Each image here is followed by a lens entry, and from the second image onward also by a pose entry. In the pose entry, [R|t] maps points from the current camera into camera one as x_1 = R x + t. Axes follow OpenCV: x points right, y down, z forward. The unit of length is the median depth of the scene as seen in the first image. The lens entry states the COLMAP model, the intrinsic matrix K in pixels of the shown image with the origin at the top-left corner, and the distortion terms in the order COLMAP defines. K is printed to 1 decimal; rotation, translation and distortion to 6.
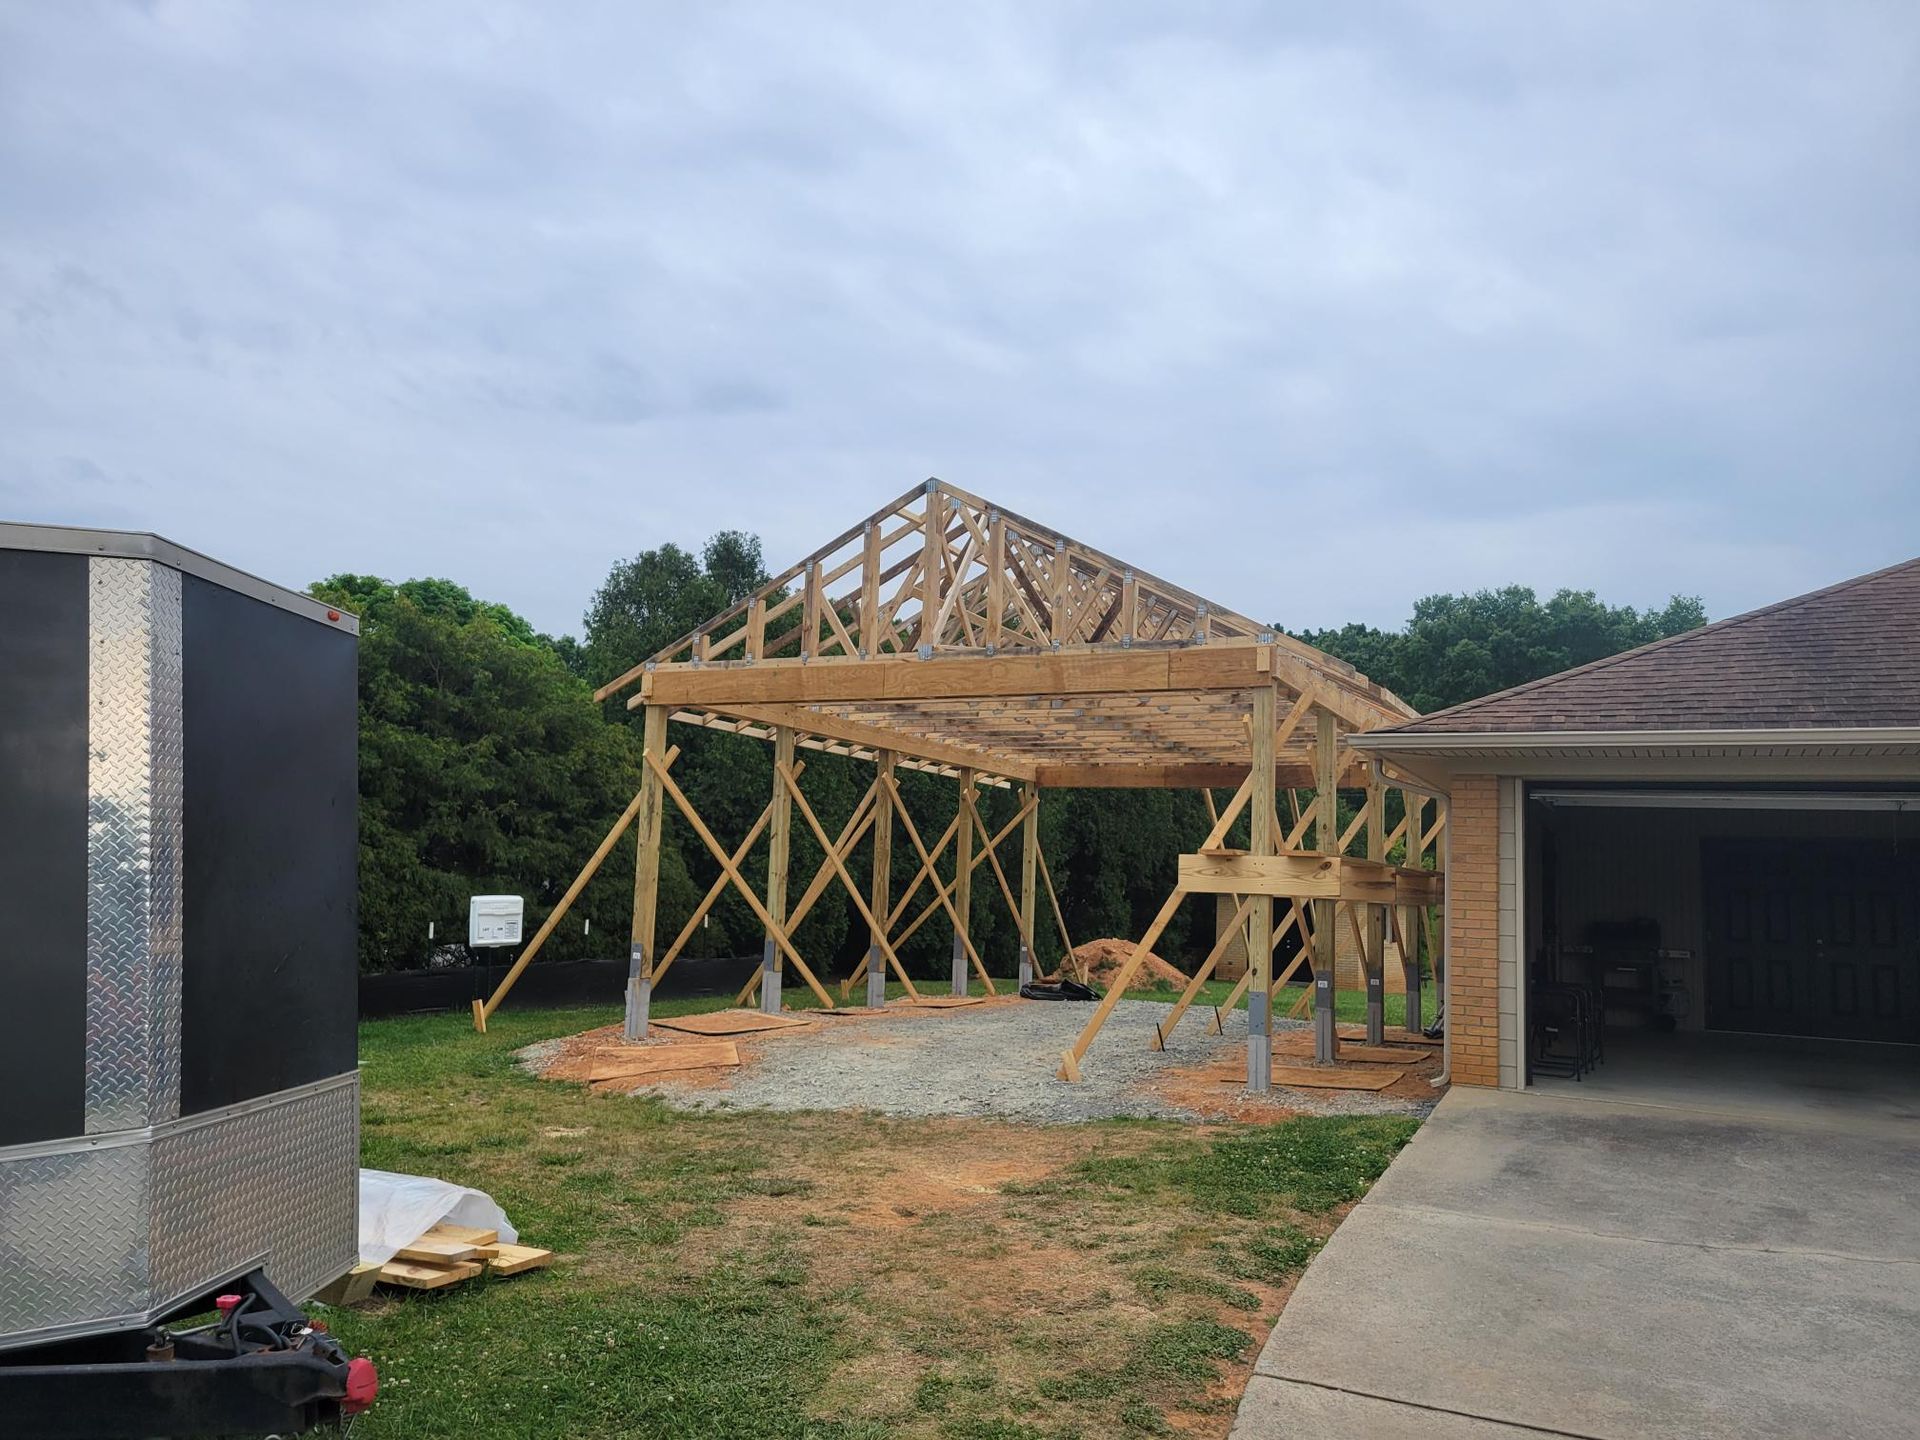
lens RADIAL K [[1456.7, 0, 960.2], [0, 1456.7, 759.9], [0, 0, 1]] dist [0.051589, -0.000742]
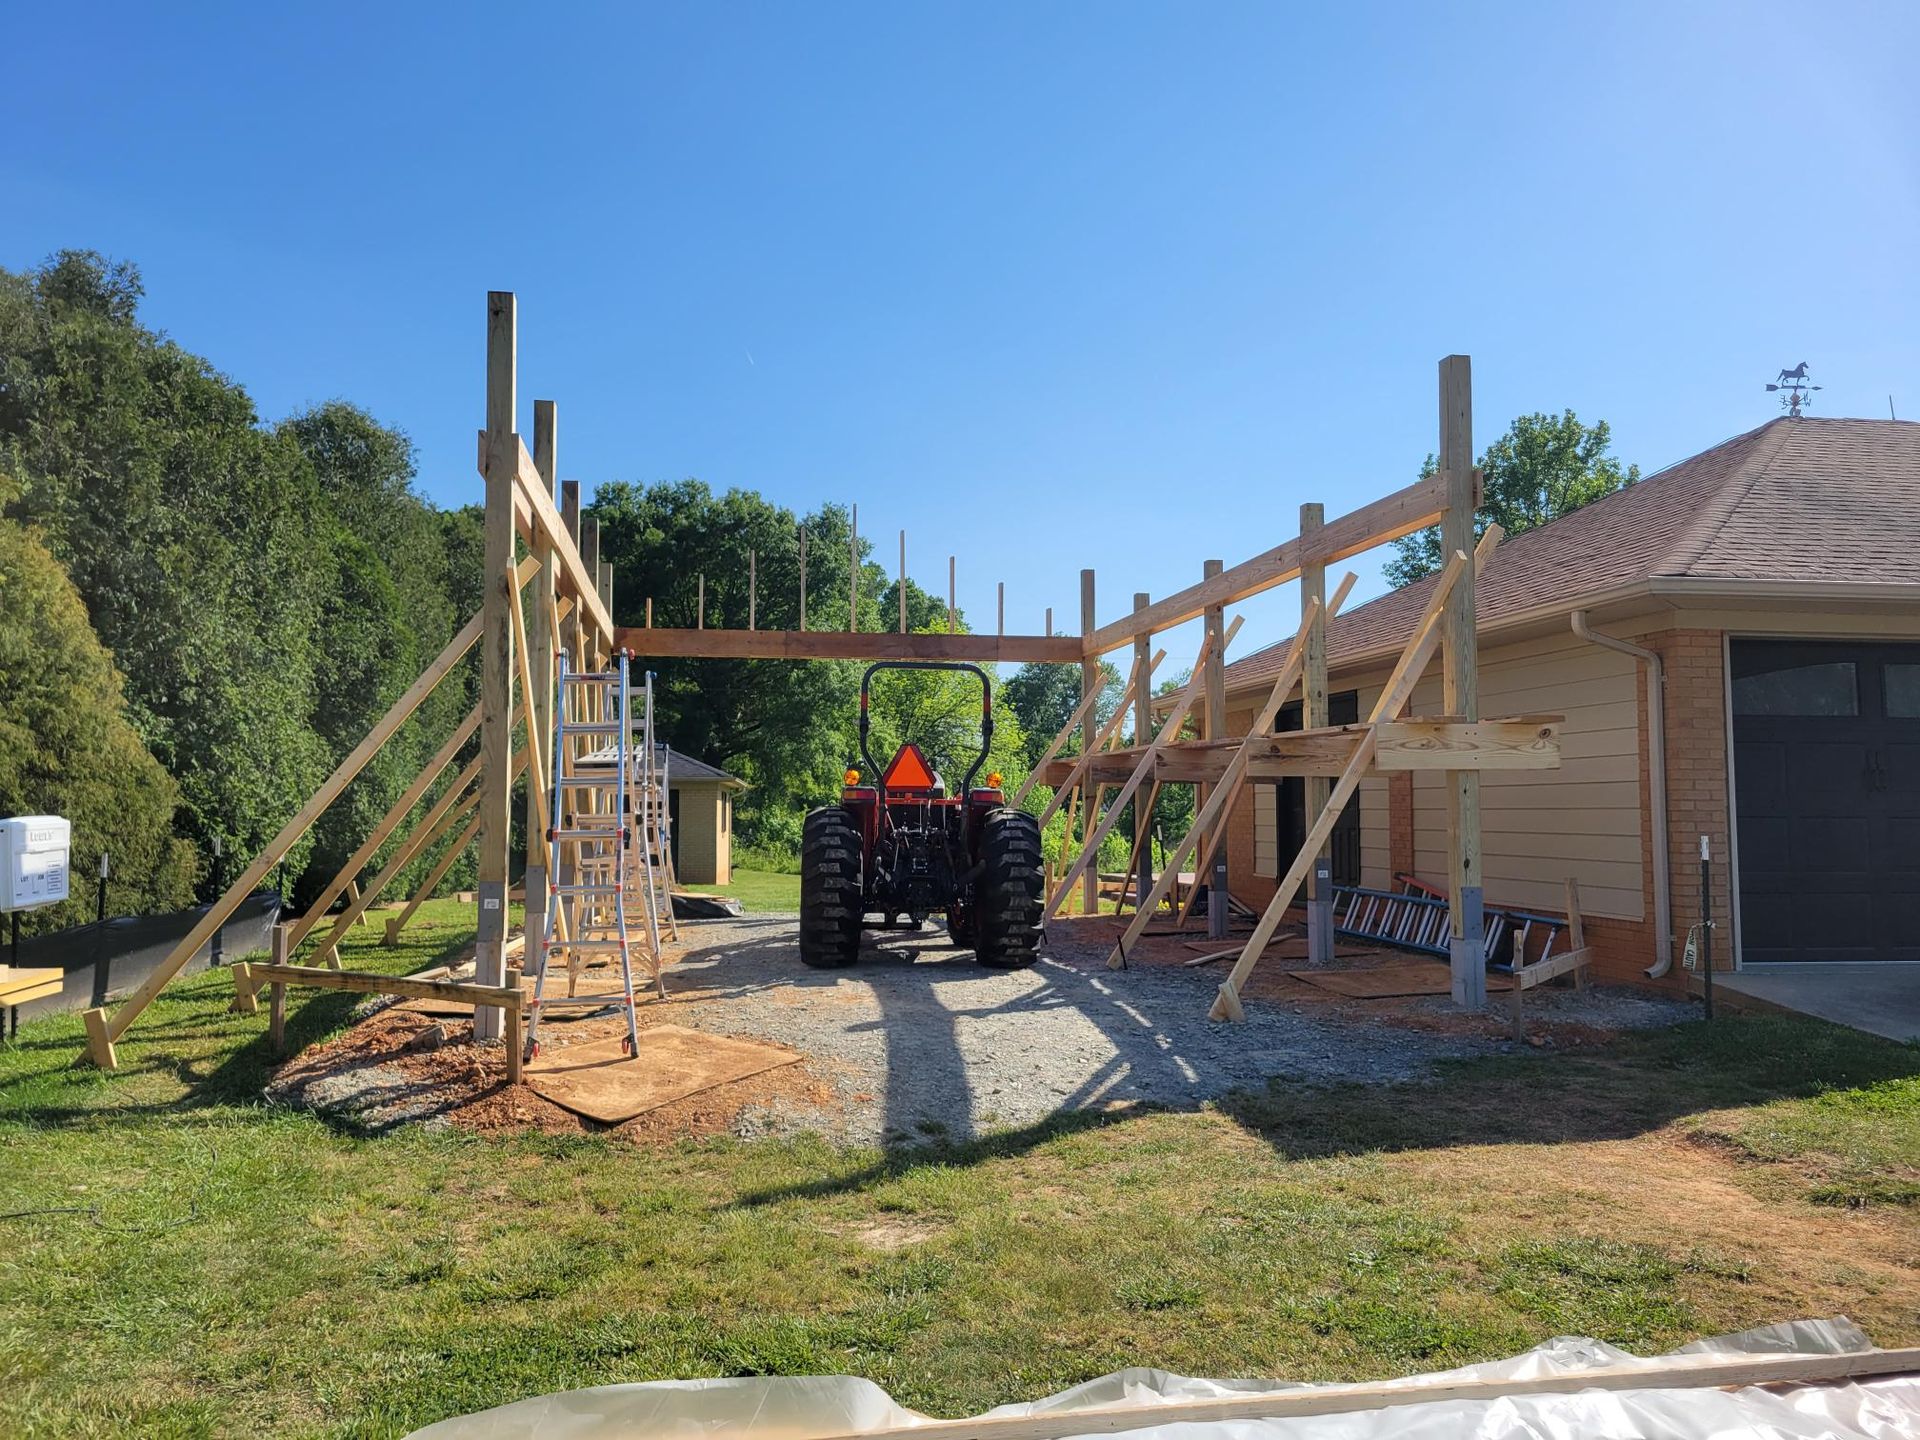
lens RADIAL K [[1445.9, 0, 960.0], [0, 1445.9, 720.0], [0, 0, 1]] dist [0.052094, -0.006971]
pose [[0.807132, -0.005016, 0.590350, -0.410682], [-0.022315, 0.998990, 0.038997, 0.030769], [-0.589949, -0.044649, 0.806205, 0.406811]]
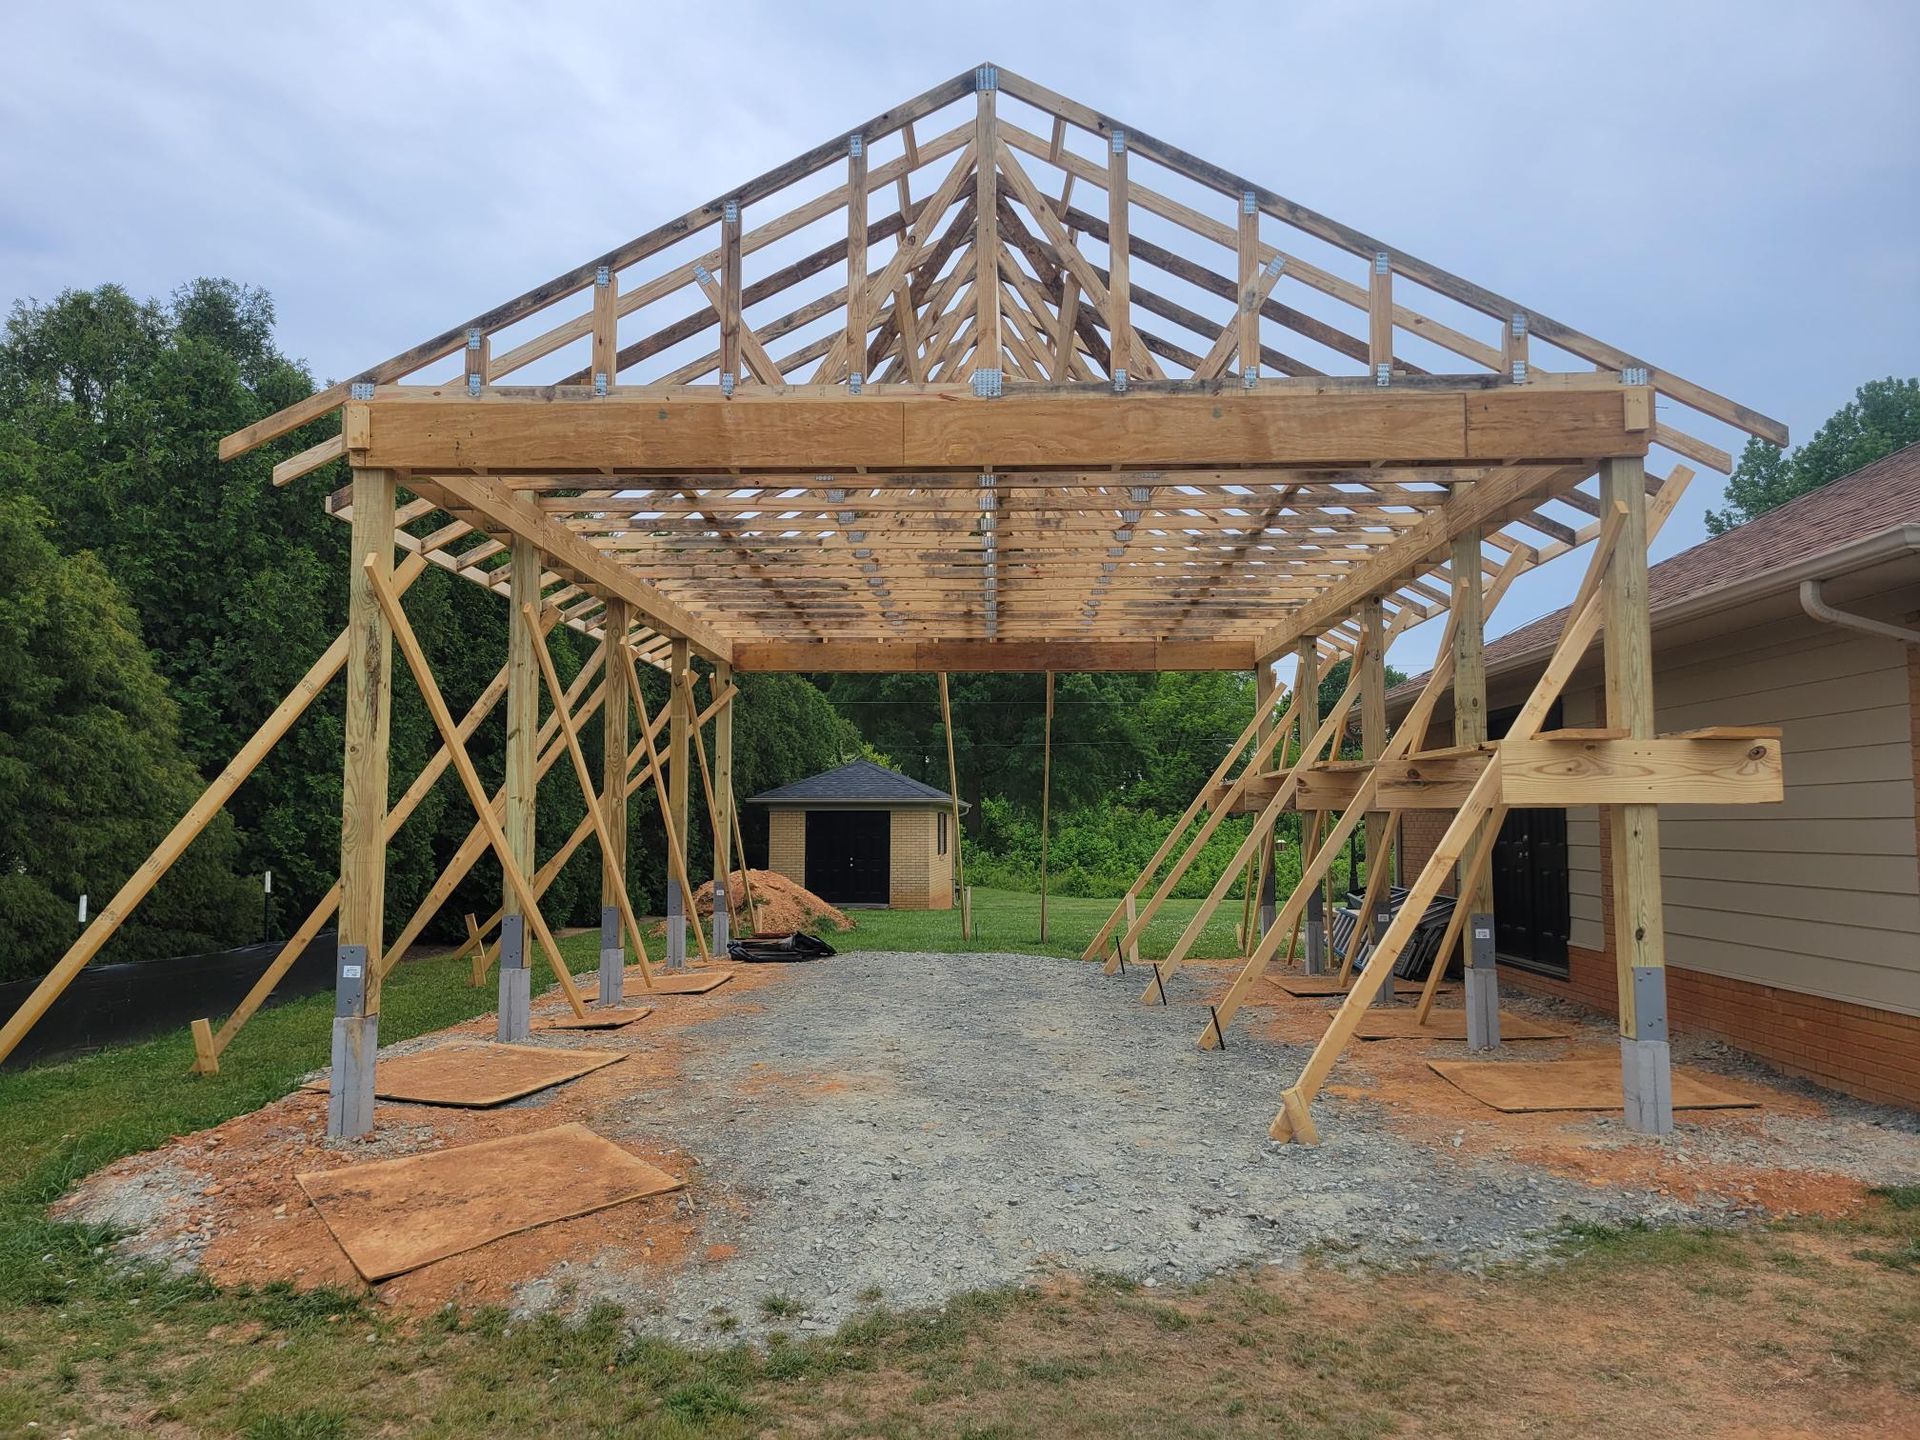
lens RADIAL K [[1445.9, 0, 960.0], [0, 1445.9, 720.0], [0, 0, 1]] dist [0.052094, -0.006971]
pose [[0.906928, -0.009031, 0.421188, -0.239492], [-0.004013, 0.999540, 0.030073, 0.032761], [-0.421266, -0.028964, 0.906475, 0.461494]]
